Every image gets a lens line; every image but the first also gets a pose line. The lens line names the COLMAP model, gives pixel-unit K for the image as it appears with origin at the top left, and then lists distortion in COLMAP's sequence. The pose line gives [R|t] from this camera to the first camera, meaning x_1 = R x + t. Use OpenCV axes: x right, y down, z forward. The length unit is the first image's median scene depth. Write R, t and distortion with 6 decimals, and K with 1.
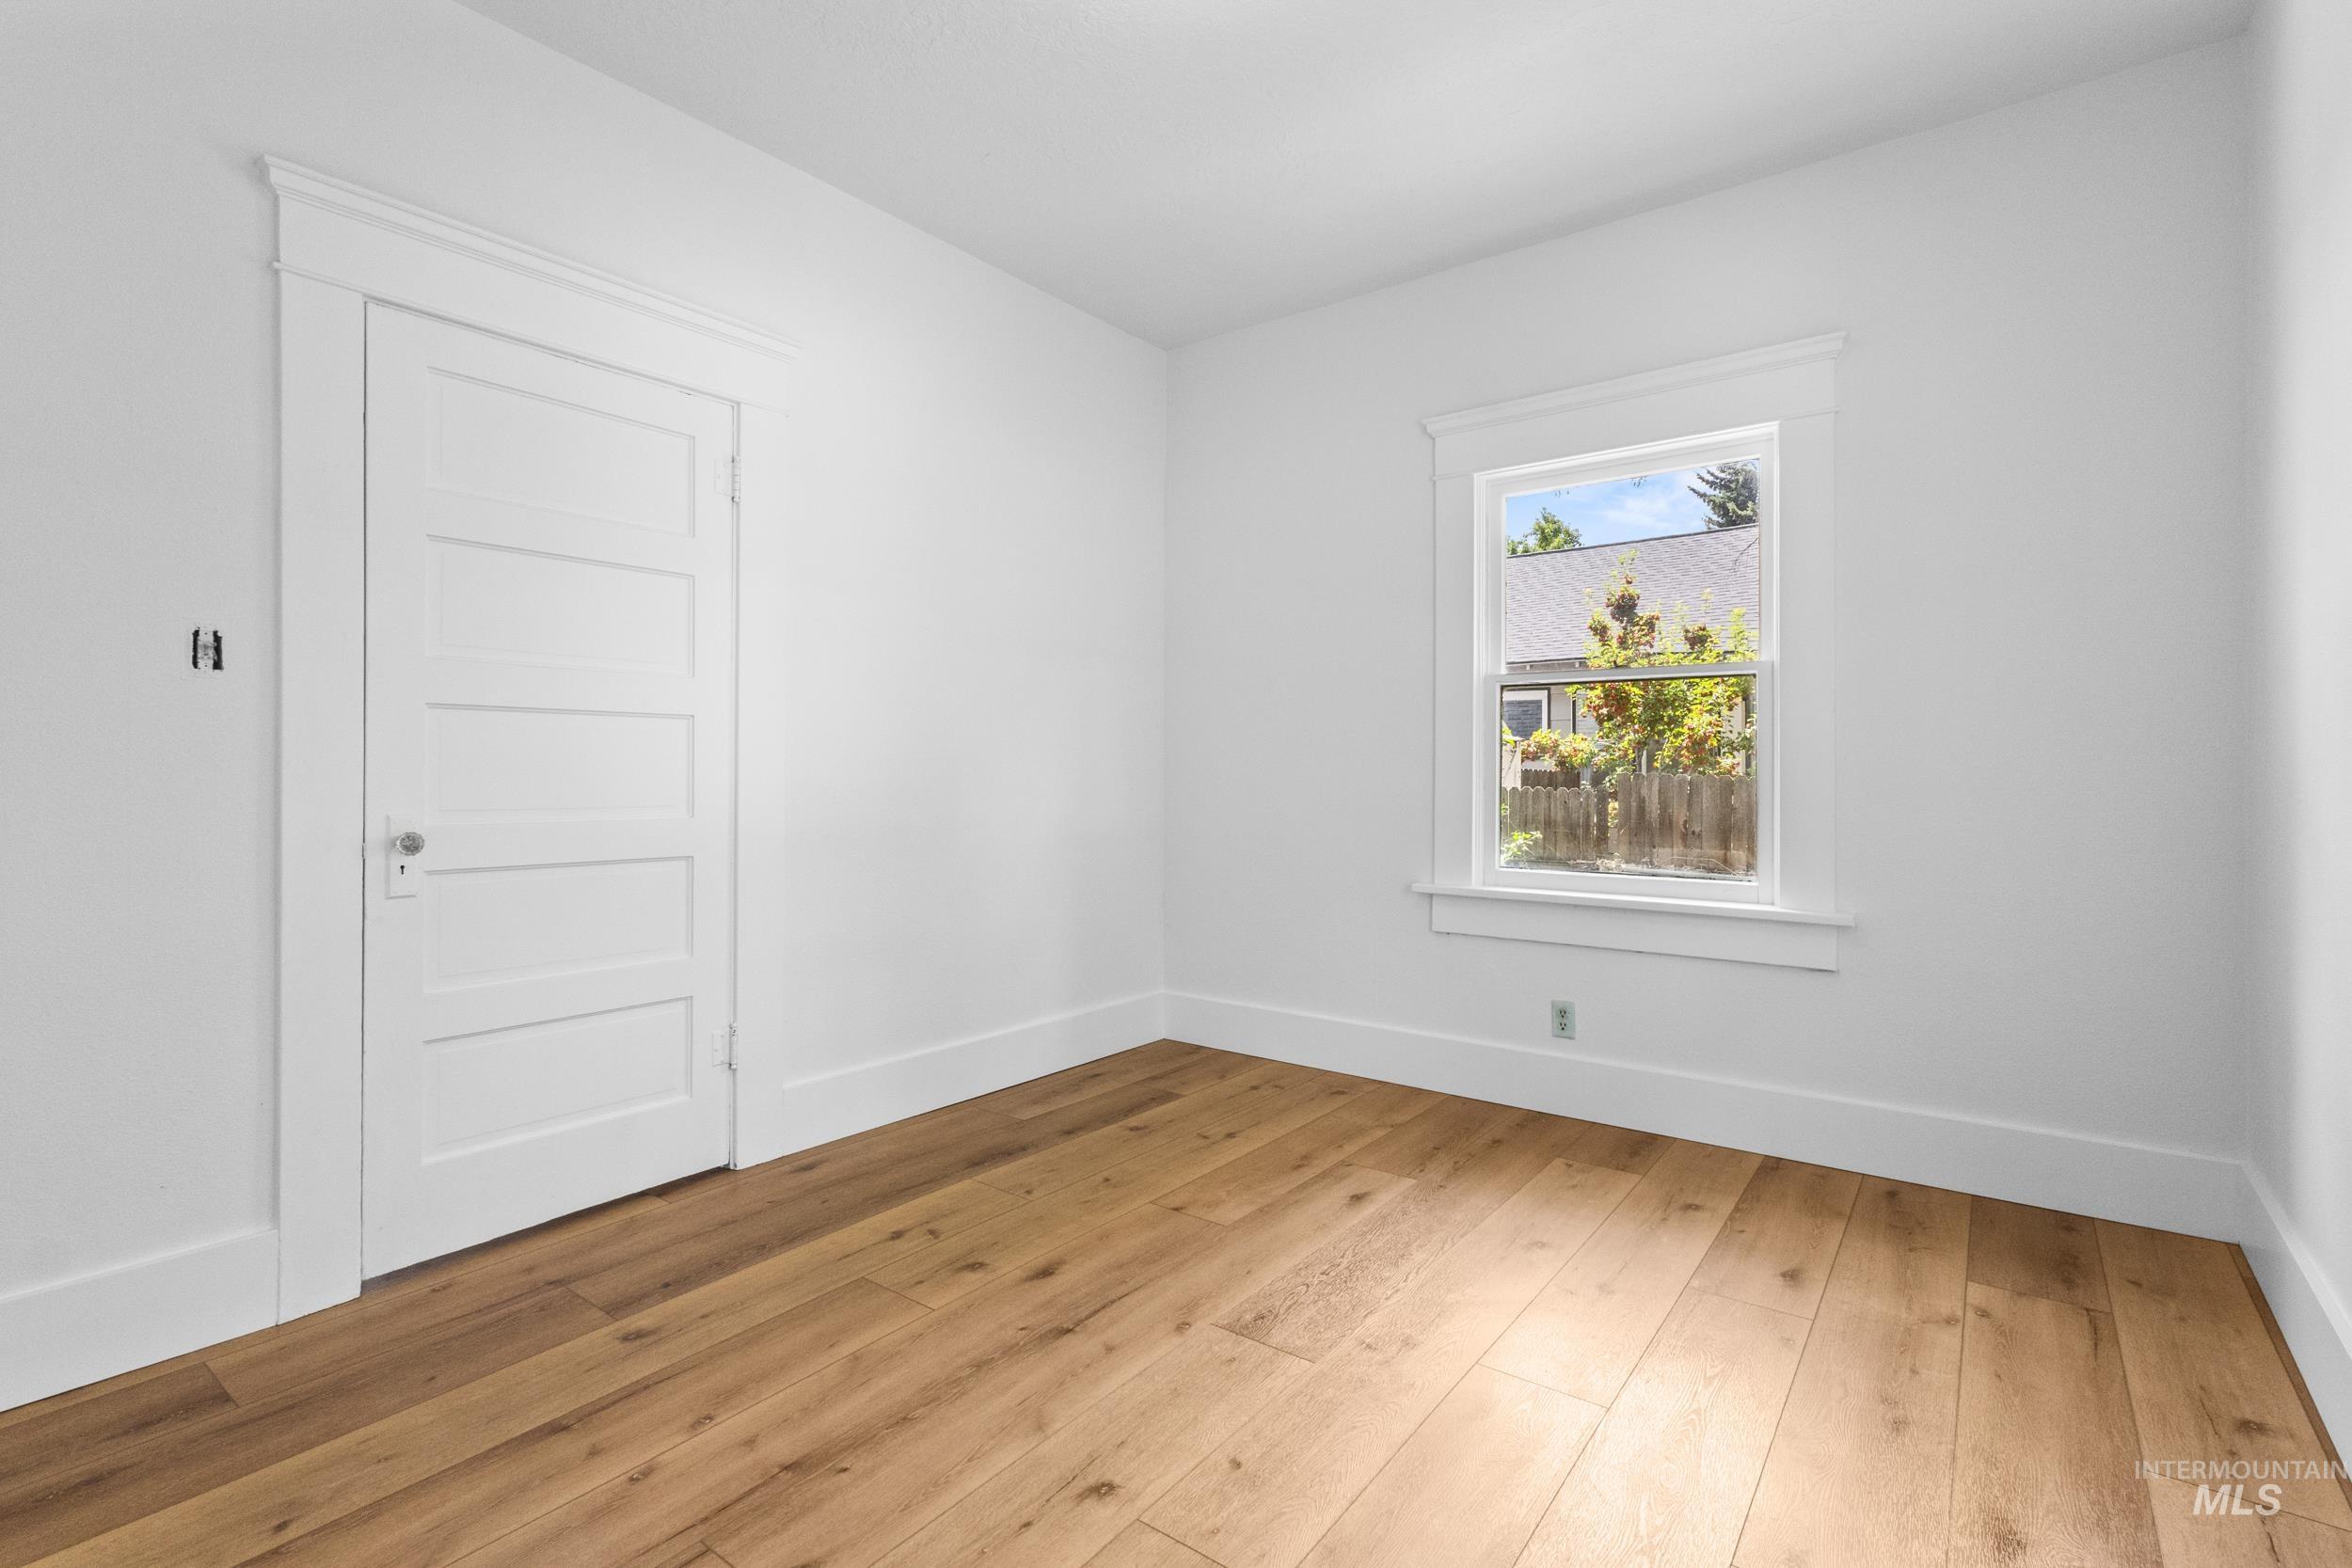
lens RADIAL K [[1084.1, 0, 1165.5], [0, 1084.1, 782.8], [0, 0, 1]] dist [0.001272, 0.001048]
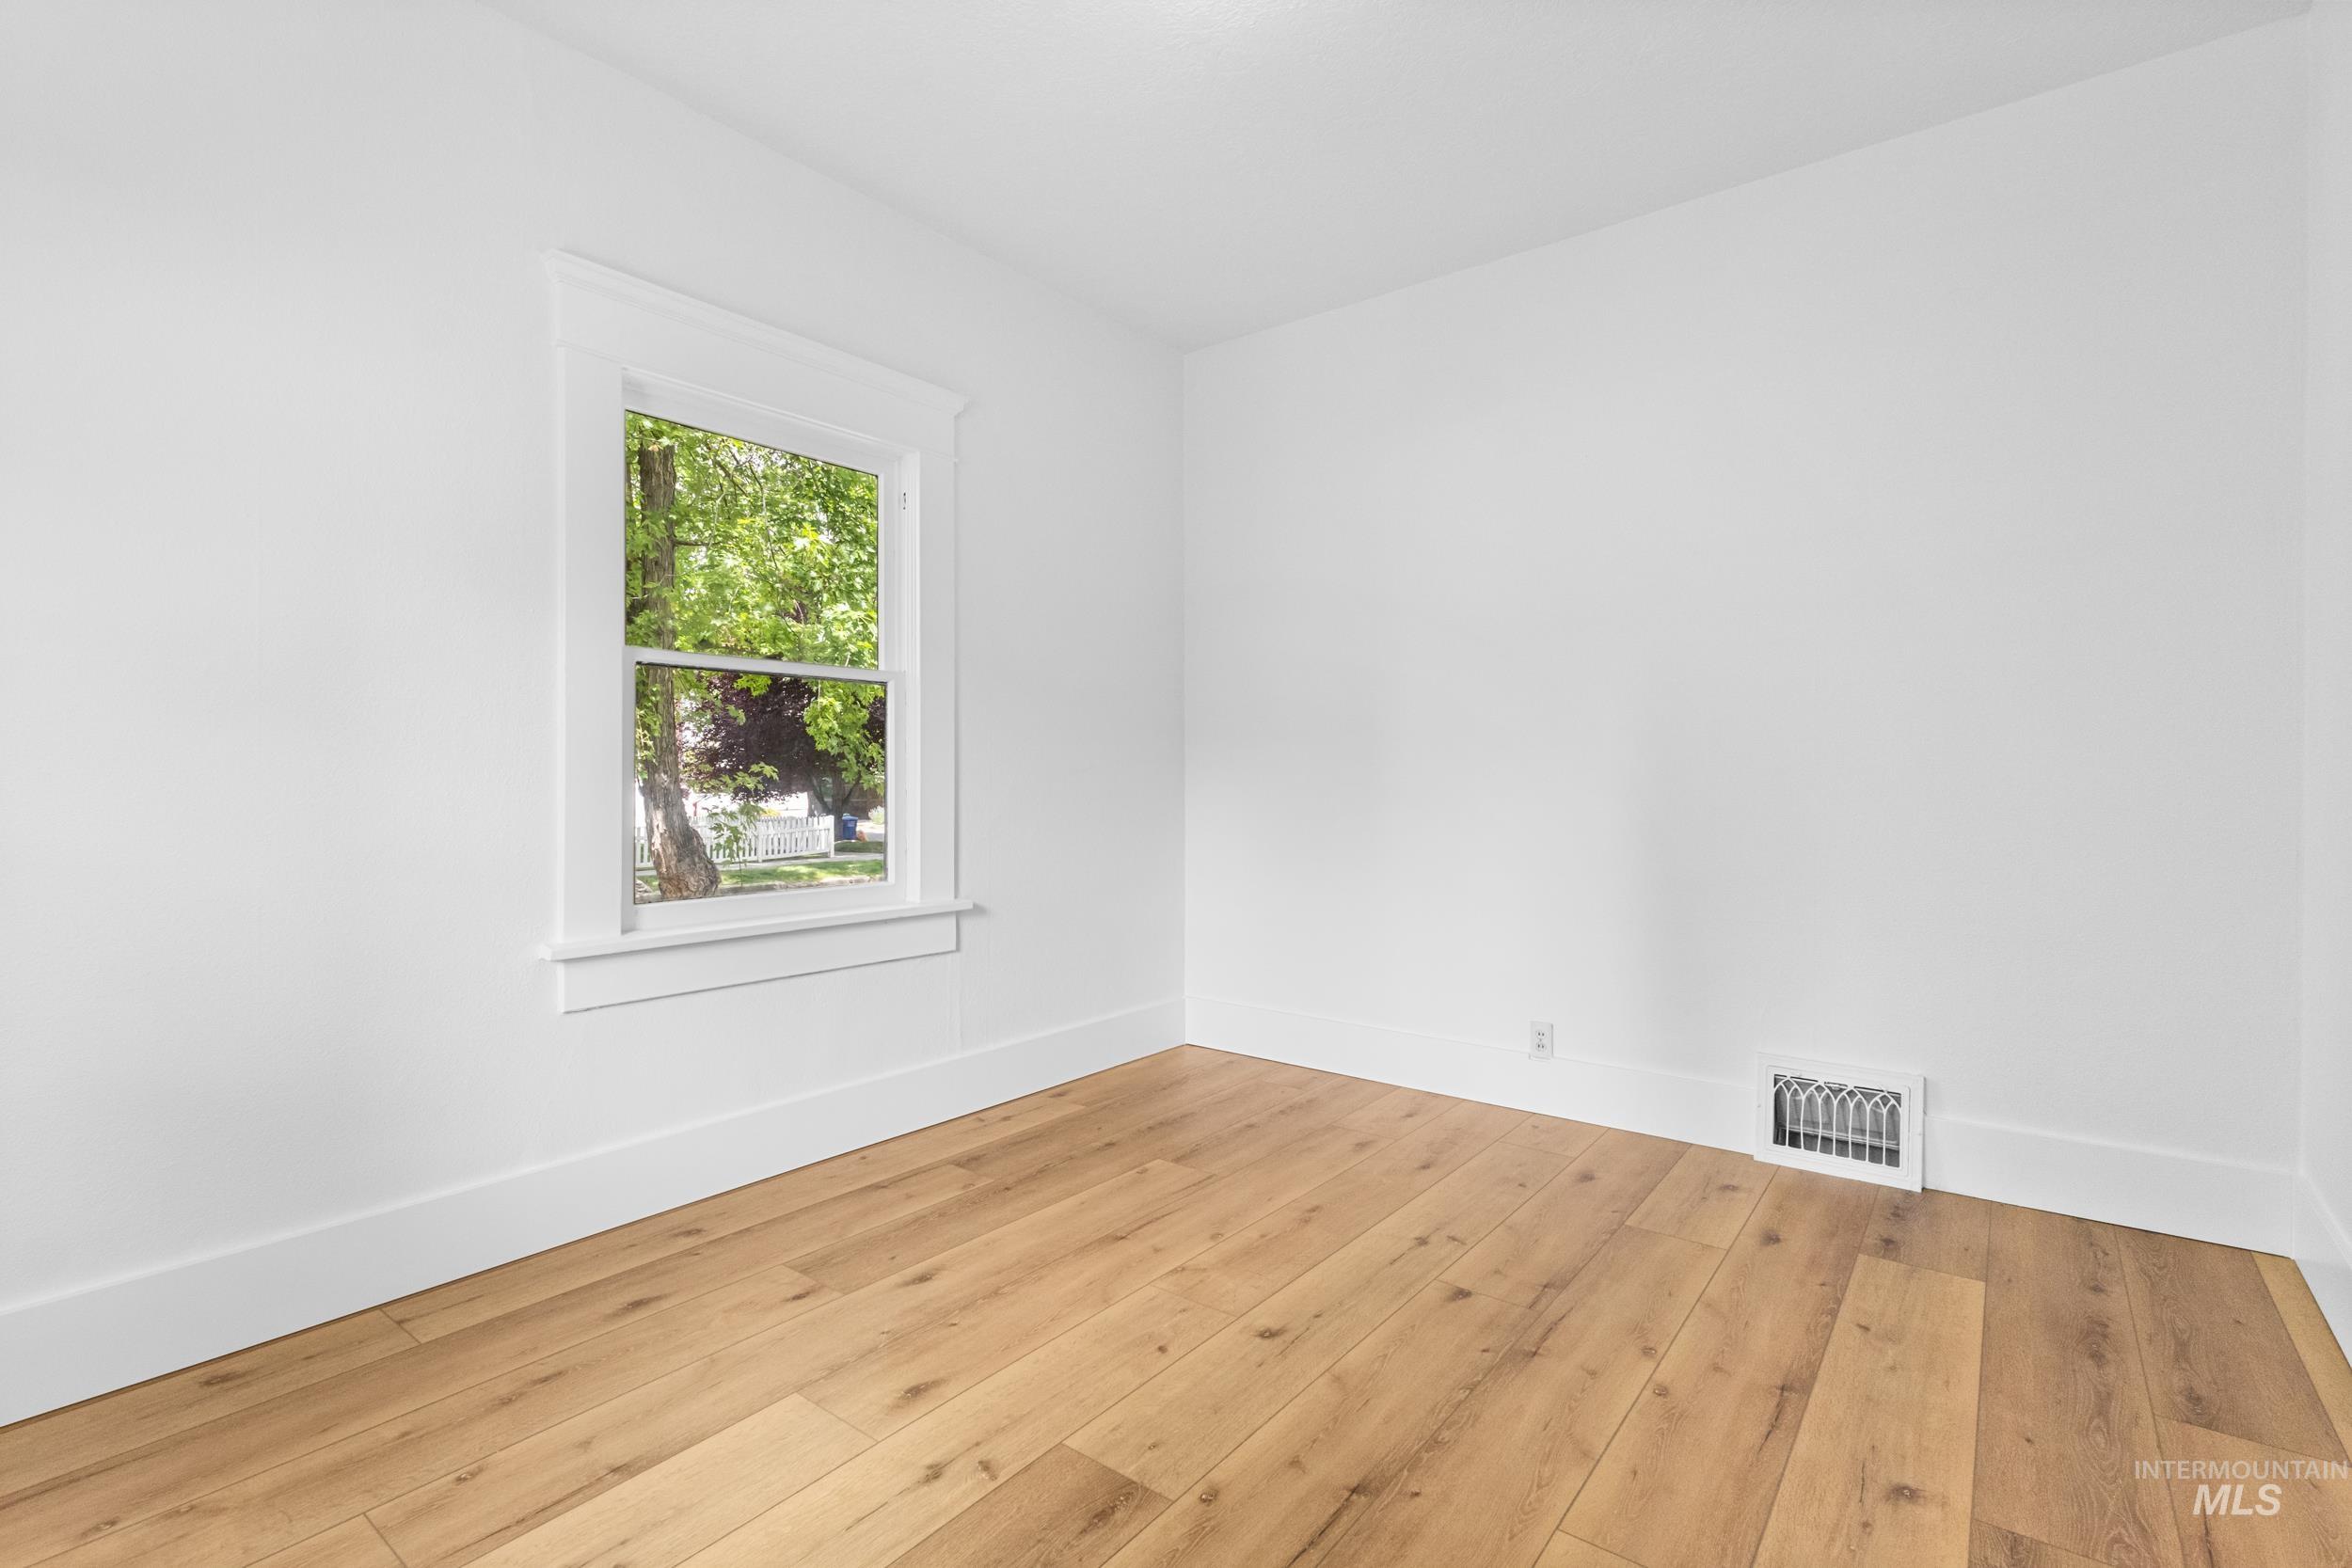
lens RADIAL K [[1084.1, 0, 1164.7], [0, 1084.1, 788.6], [0, 0, 1]] dist [0.001272, 0.001048]
pose [[-0.999954, -0.001012, 0.009565, 0.046184], [-0.000749, 0.999623, 0.027454, -0.026354], [-0.009589, 0.027446, -0.999577, 1.986129]]
